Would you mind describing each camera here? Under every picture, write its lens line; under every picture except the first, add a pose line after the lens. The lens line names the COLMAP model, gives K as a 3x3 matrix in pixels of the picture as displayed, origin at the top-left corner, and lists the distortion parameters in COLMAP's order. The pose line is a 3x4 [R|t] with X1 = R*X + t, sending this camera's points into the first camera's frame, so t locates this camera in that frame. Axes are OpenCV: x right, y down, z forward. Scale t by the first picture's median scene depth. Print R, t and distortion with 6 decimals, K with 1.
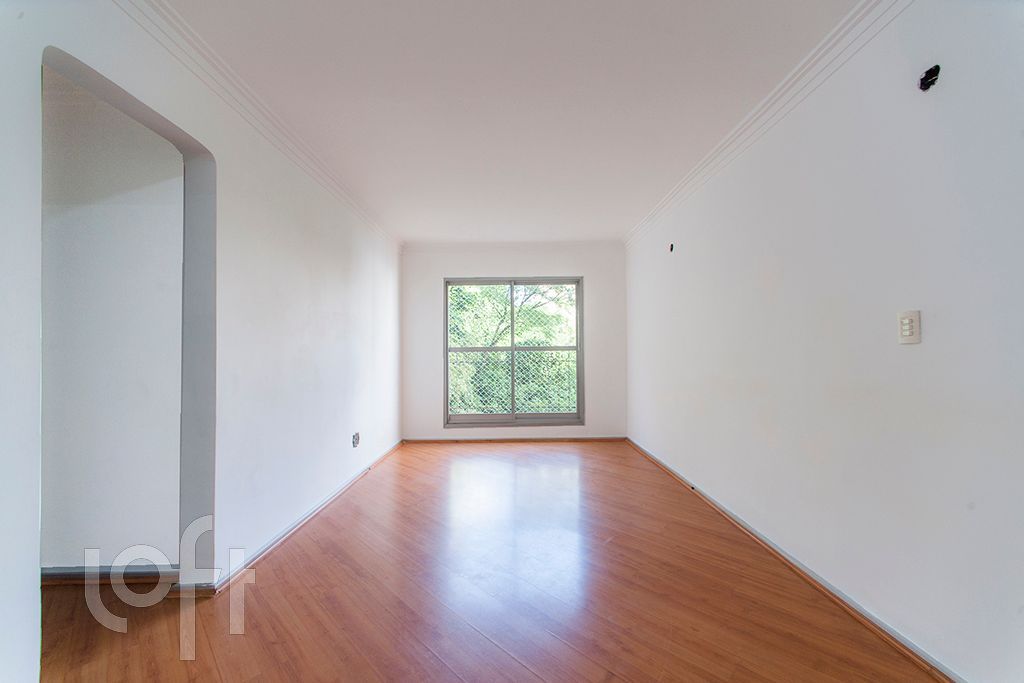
lens RADIAL K [[393.9, 0, 513.9], [0, 393.9, 345.5], [0, 0, 1]] dist [0.000468, -0.000874]
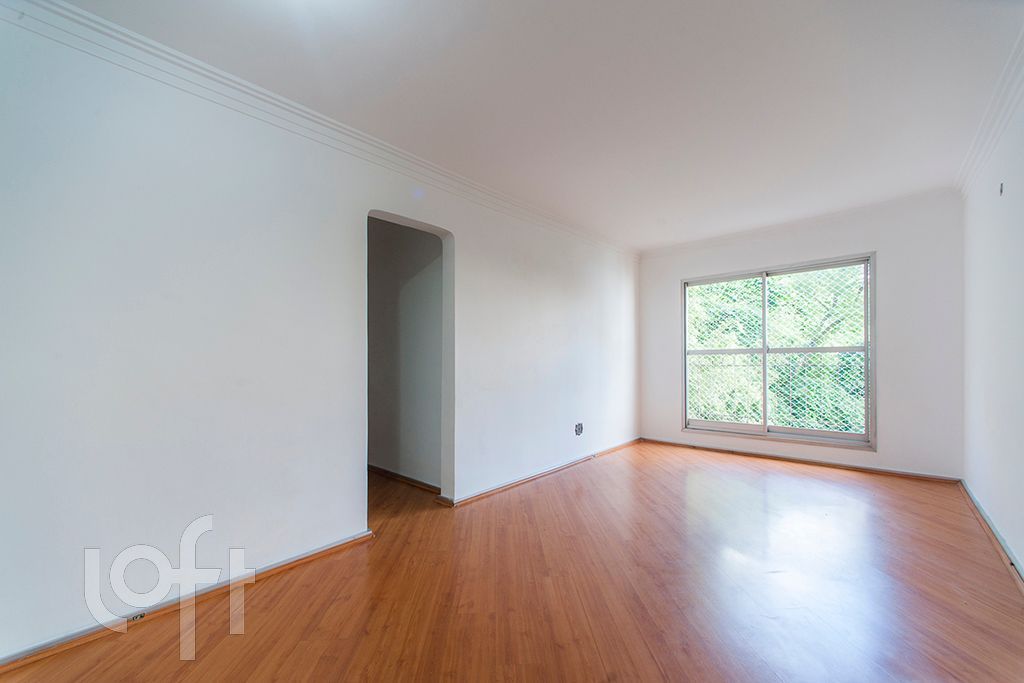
lens RADIAL K [[393.9, 0, 519.2], [0, 393.9, 349.4], [0, 0, 1]] dist [0.000468, -0.000874]
pose [[0.735970, -0.017958, -0.676775, 0.186276], [0.018975, 0.999803, -0.005894, 0.000679], [0.676748, -0.008504, 0.736166, -0.001436]]
